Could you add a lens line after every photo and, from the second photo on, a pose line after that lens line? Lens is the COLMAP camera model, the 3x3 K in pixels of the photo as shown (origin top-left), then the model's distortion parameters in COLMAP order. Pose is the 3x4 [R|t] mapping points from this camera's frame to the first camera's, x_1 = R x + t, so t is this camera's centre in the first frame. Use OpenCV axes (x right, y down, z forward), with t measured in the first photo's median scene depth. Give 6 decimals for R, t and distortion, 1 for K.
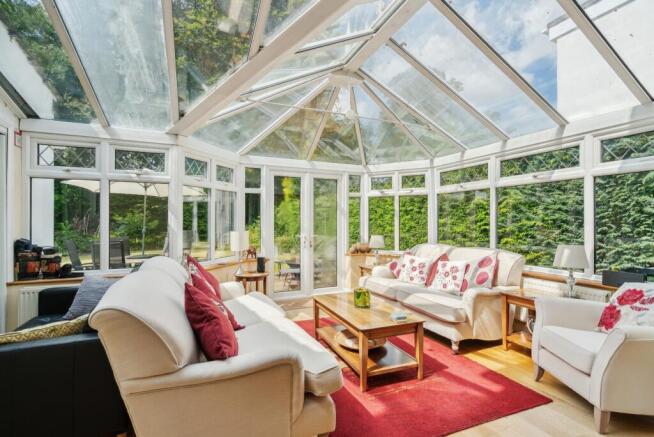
lens RADIAL K [[300.2, 0, 326.0], [0, 300.2, 221.7], [0, 0, 1]] dist [-0.024425, -0.000182]
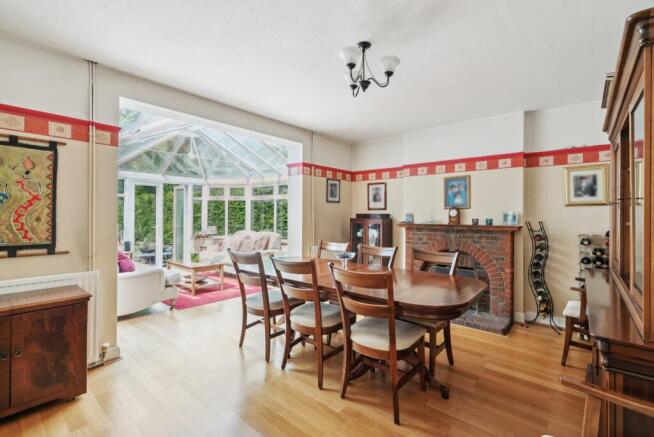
lens RADIAL K [[300.2, 0, 324.0], [0, 300.2, 215.4], [0, 0, 1]] dist [-0.024425, -0.000182]
pose [[0.898716, 0.002229, 0.438525, 0.010845], [-0.003568, 0.999991, 0.002229, -0.015723], [-0.438516, -0.003568, 0.898716, -0.638484]]
